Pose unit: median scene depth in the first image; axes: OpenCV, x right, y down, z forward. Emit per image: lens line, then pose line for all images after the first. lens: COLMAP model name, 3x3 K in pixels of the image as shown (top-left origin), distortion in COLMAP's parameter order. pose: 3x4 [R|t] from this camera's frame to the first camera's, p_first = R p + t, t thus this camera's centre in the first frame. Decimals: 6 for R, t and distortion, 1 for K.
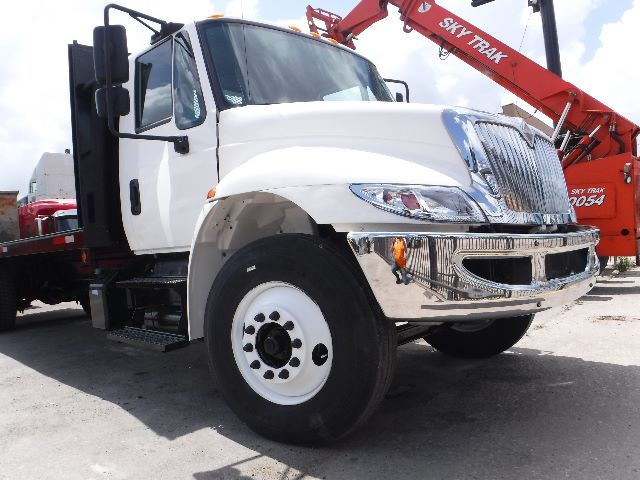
lens RADIAL K [[518.7, 0, 319.1], [0, 518.7, 237.5], [0, 0, 1]] dist [-0.092108, 0.014315]
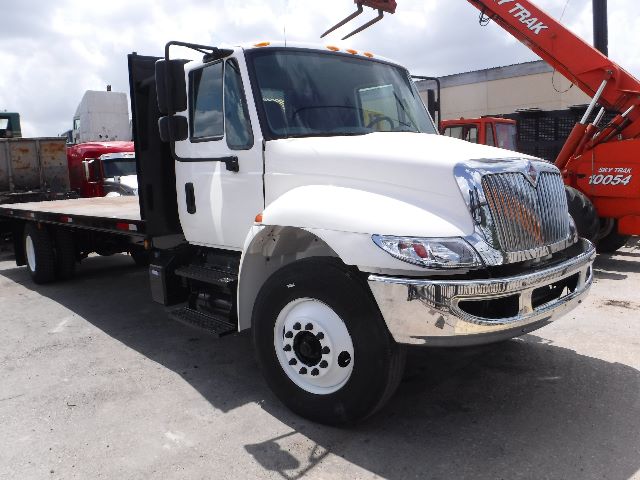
lens RADIAL K [[519.7, 0, 321.4], [0, 519.7, 238.3], [0, 0, 1]] dist [-0.092285, 0.015642]
pose [[0.997455, 0.036668, -0.061141, 0.009216], [-0.028191, 0.990559, 0.134161, -0.167805], [0.065483, -0.132096, 0.989072, -0.153727]]
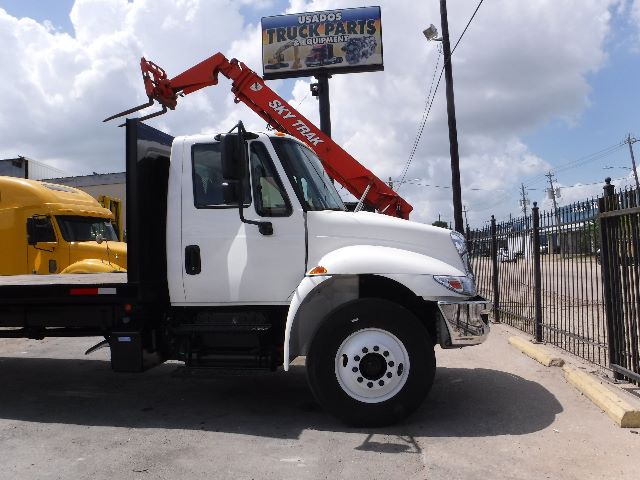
lens RADIAL K [[522.1, 0, 313.3], [0, 522.1, 243.6], [0, 0, 1]] dist [-0.099452, -0.008533]
pose [[0.843720, 0.052623, 0.534198, -0.853538], [-0.027001, 0.998084, -0.055673, -0.063342], [-0.536104, 0.032548, 0.843524, -0.227033]]
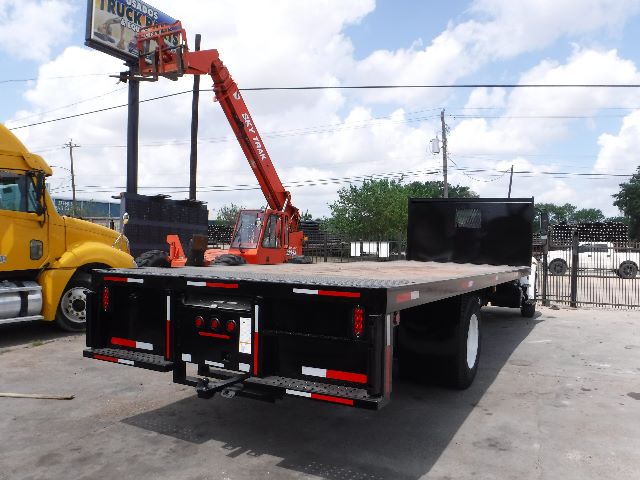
lens RADIAL K [[517.6, 0, 320.0], [0, 517.6, 240.0], [0, 0, 1]] dist [-0.089876, 0.014378]
pose [[-0.265121, 0.063535, 0.962120, -3.037865], [-0.004191, 0.997741, -0.067042, 0.012691], [-0.964206, -0.021807, -0.264255, 3.144185]]
